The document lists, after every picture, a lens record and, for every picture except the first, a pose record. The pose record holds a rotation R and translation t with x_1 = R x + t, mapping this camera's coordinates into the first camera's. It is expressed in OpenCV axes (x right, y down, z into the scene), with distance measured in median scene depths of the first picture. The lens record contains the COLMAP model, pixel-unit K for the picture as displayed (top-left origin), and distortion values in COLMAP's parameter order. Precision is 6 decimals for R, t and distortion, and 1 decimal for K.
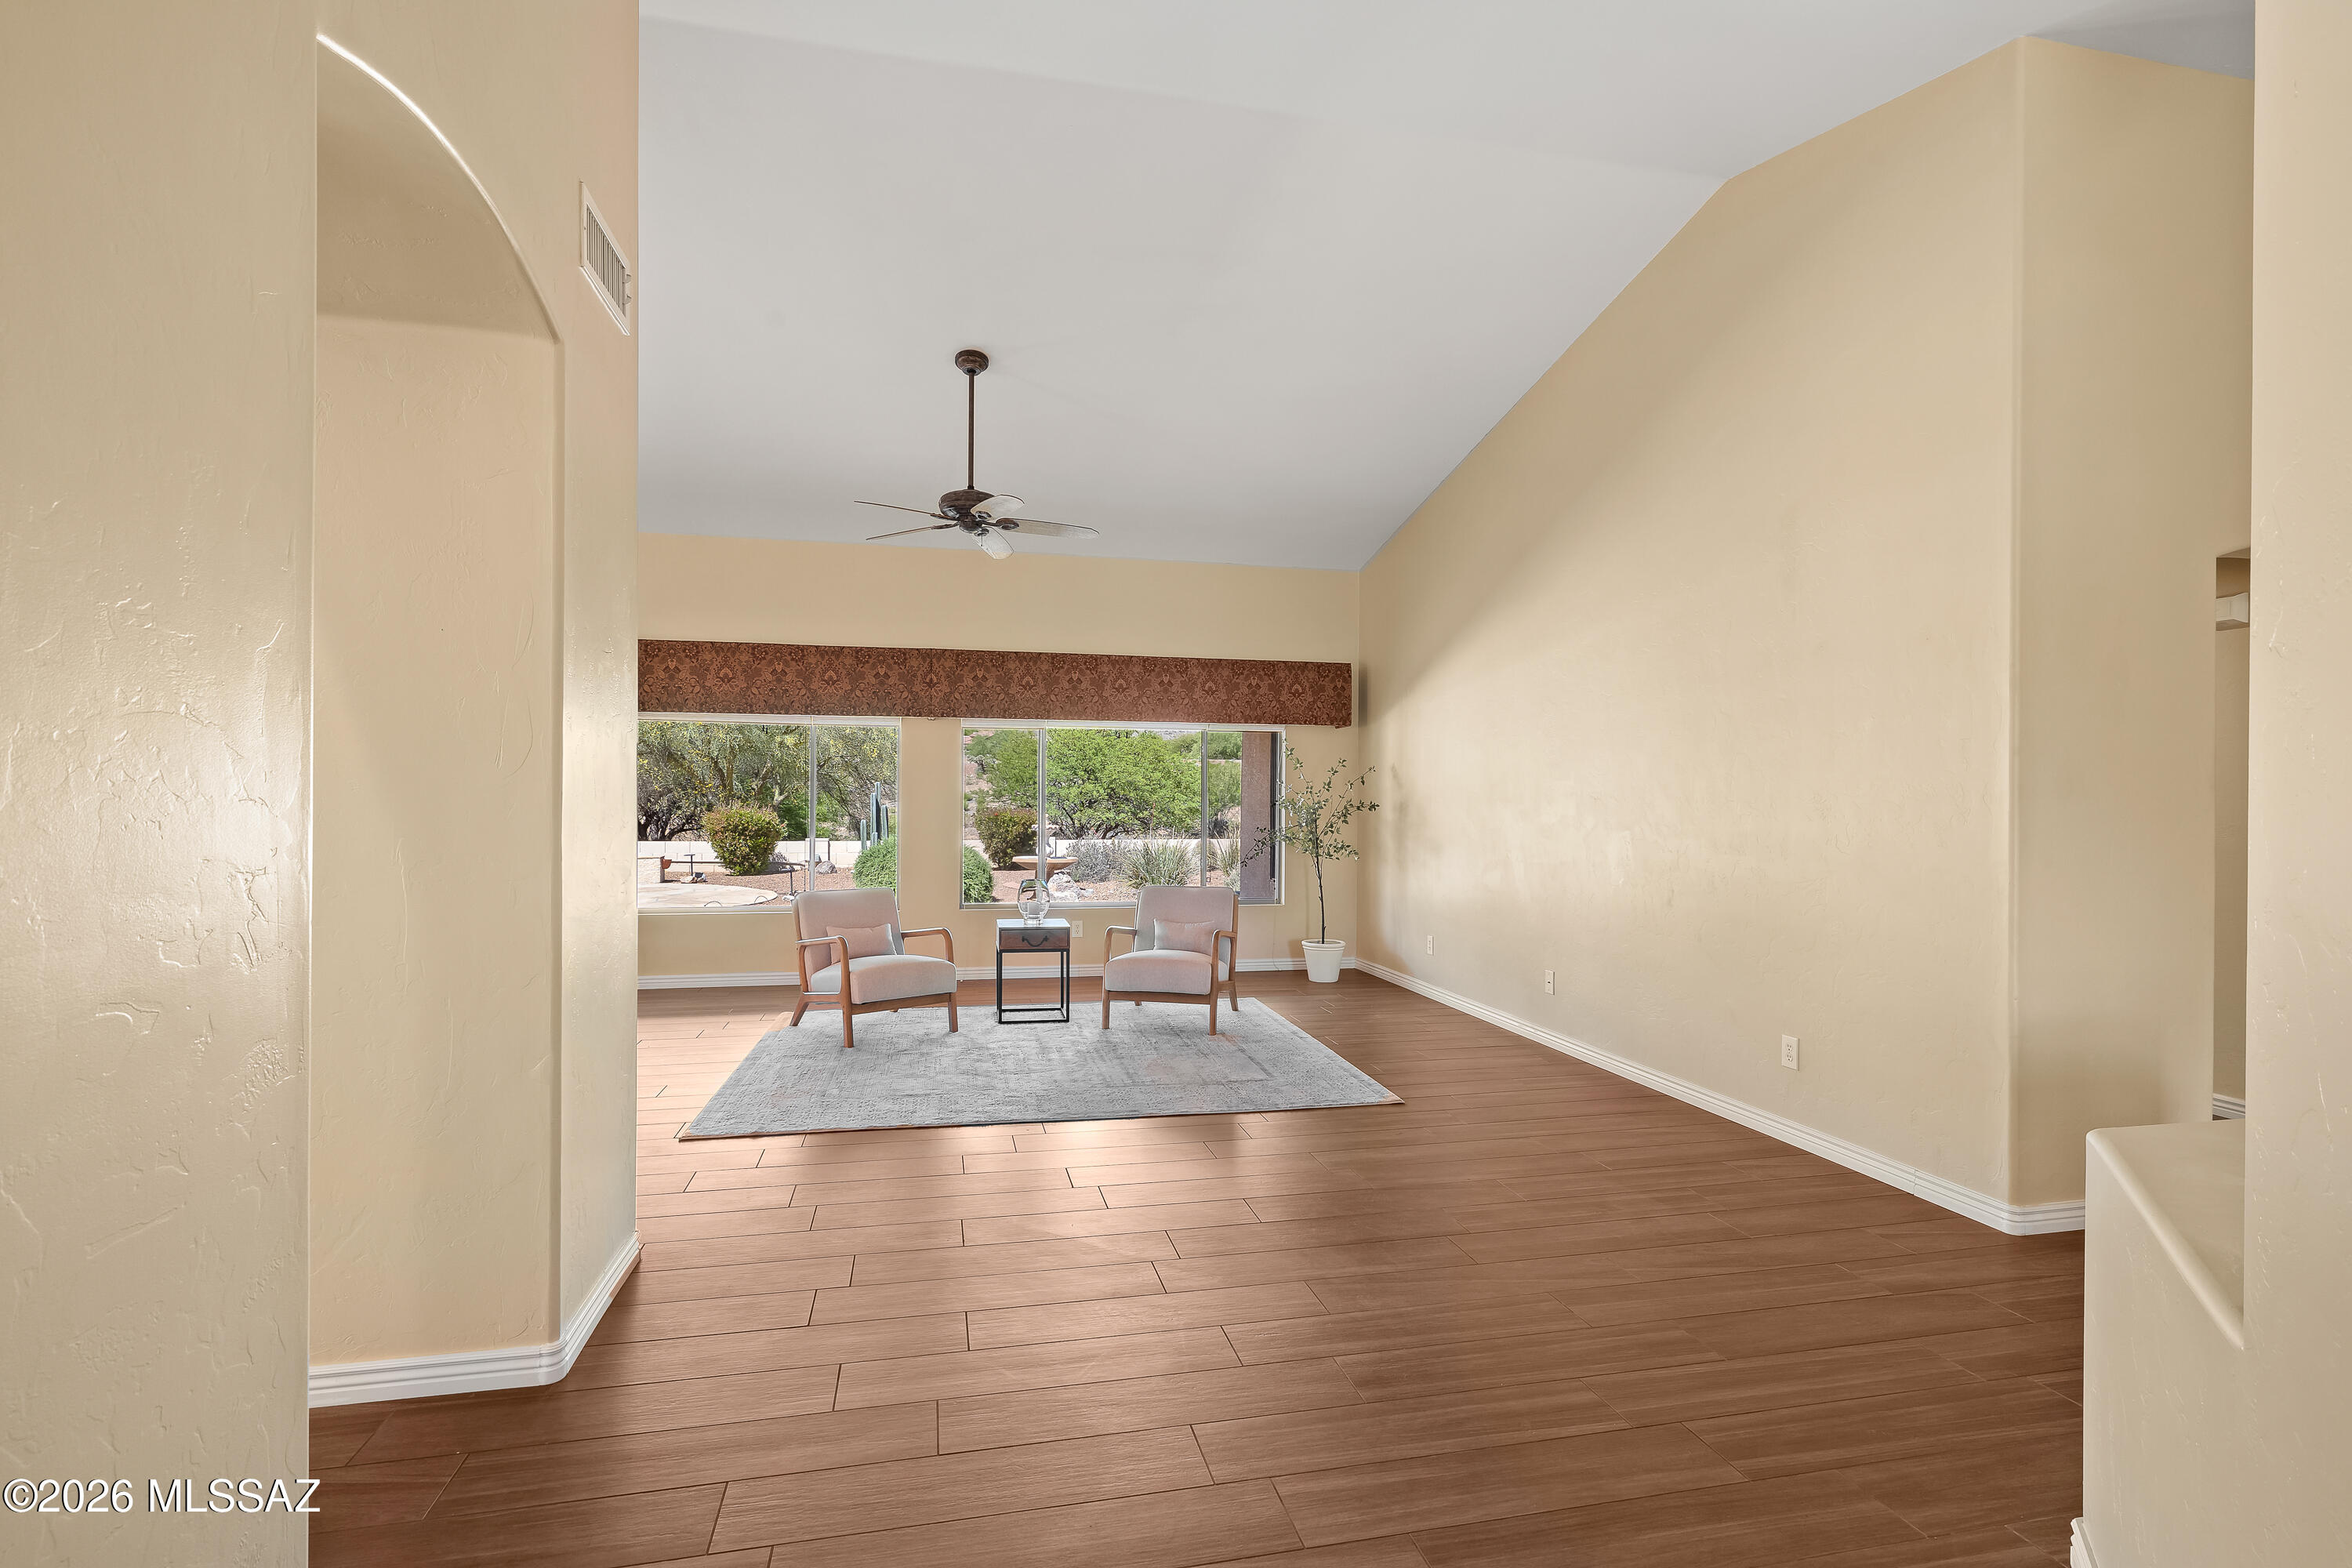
lens RADIAL K [[1080.0, 0, 1175.1], [0, 1080.0, 778.0], [0, 0, 1]] dist [-0.001903, 0.002532]
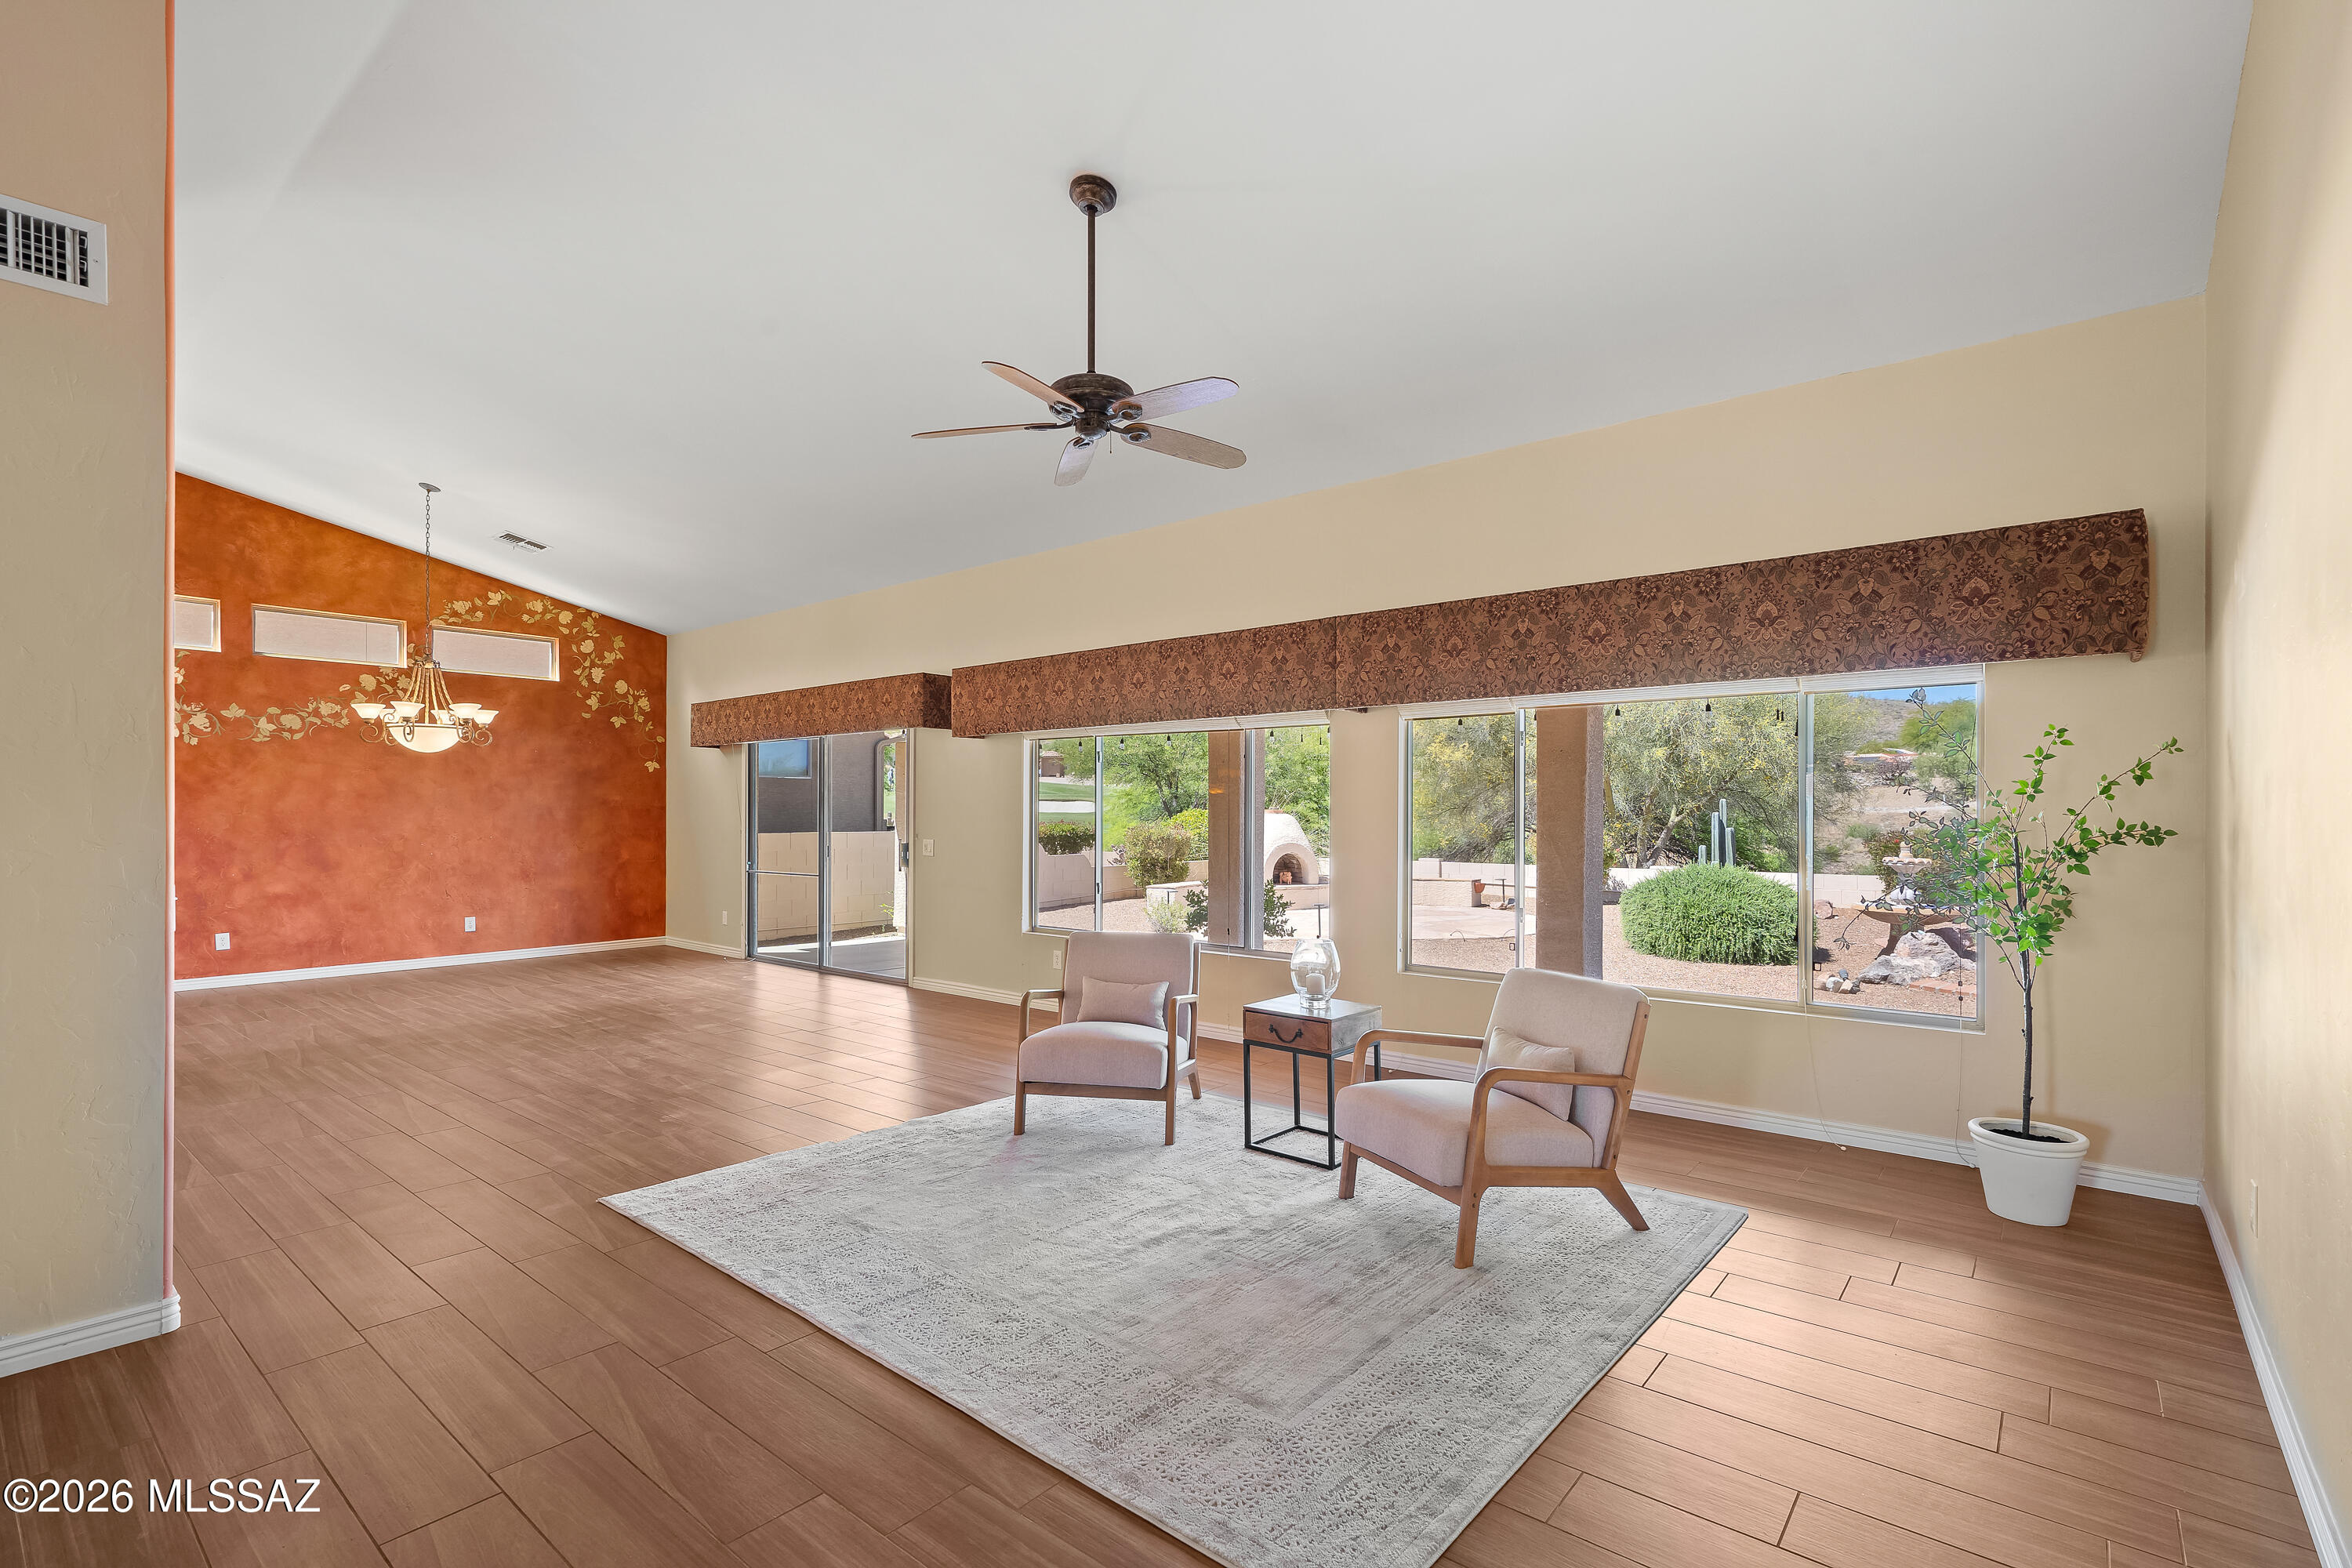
lens RADIAL K [[1080.0, 0, 1187.9], [0, 1080.0, 800.0], [0, 0, 1]] dist [-0.001903, 0.002532]
pose [[0.612090, -0.015259, -0.790641, 0.286729], [0.015400, 0.999854, -0.007375, 0.009998], [0.790638, -0.007662, 0.612236, 0.444050]]
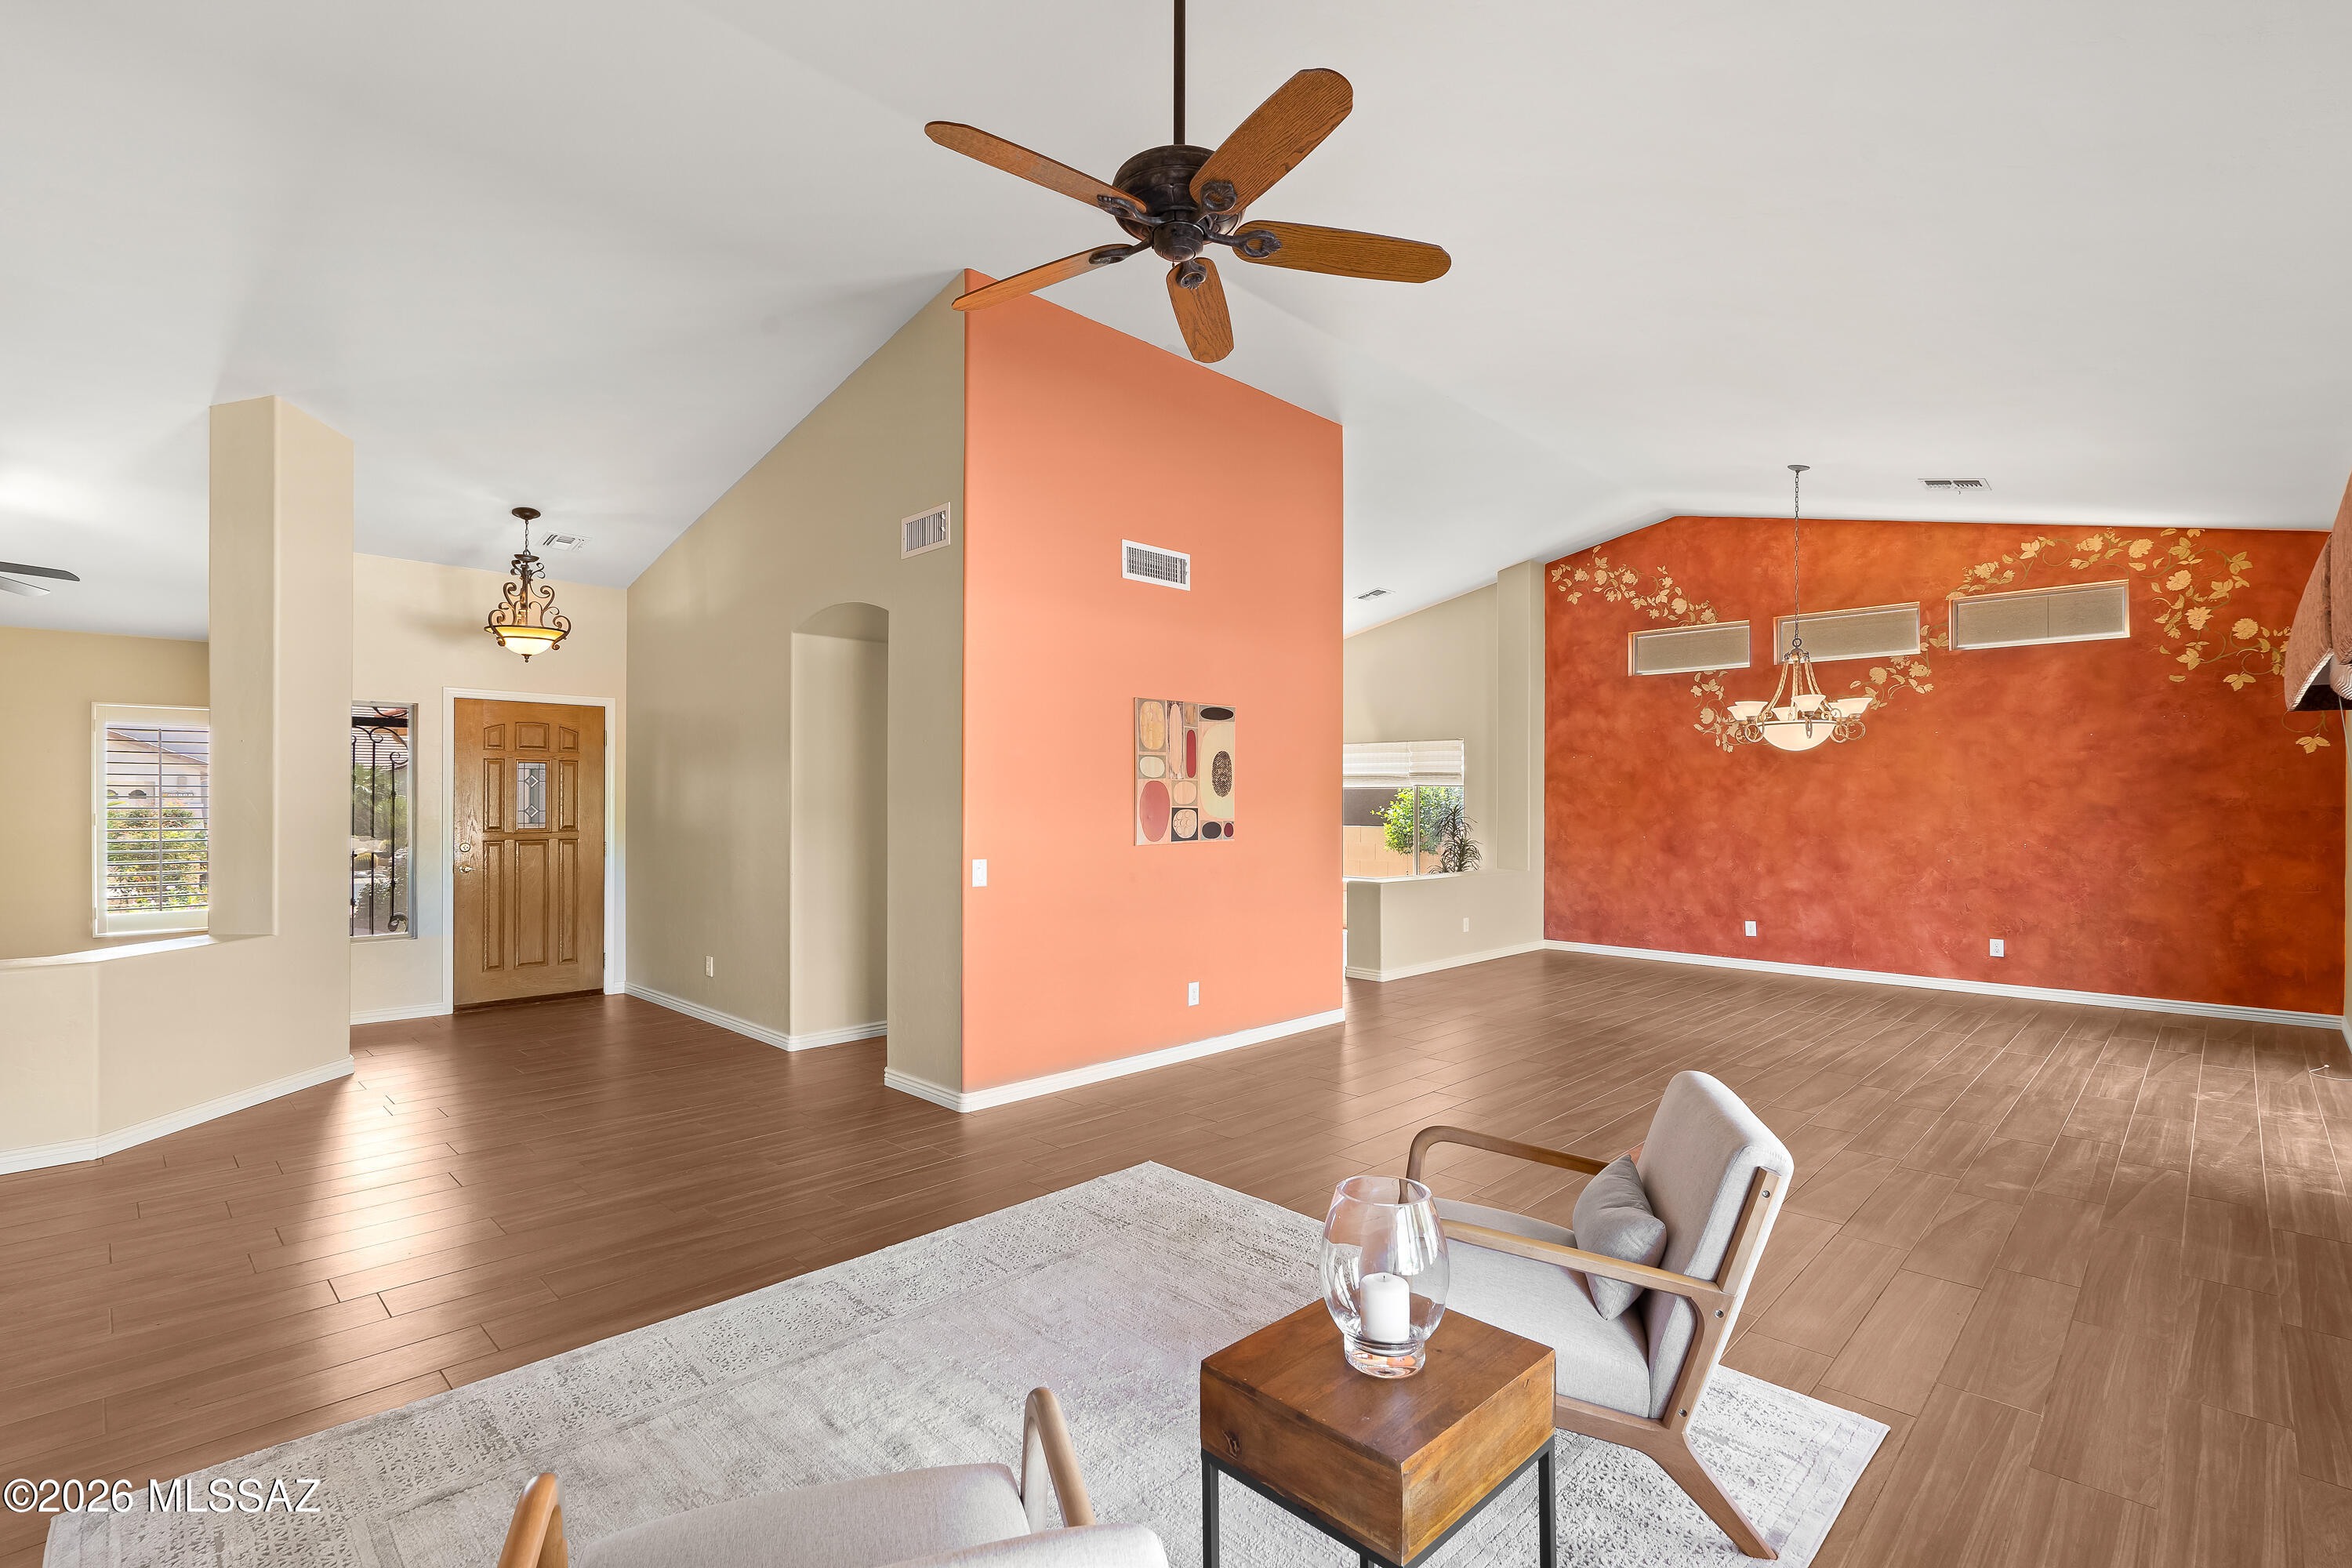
lens RADIAL K [[1080.0, 0, 1159.5], [0, 1080.0, 817.5], [0, 0, 1]] dist [-0.001903, 0.002532]
pose [[-0.842252, 0.000752, -0.539083, 0.049917], [0.001073, 0.999999, -0.000280, 0.005394], [0.539083, -0.000814, -0.842253, 0.965559]]
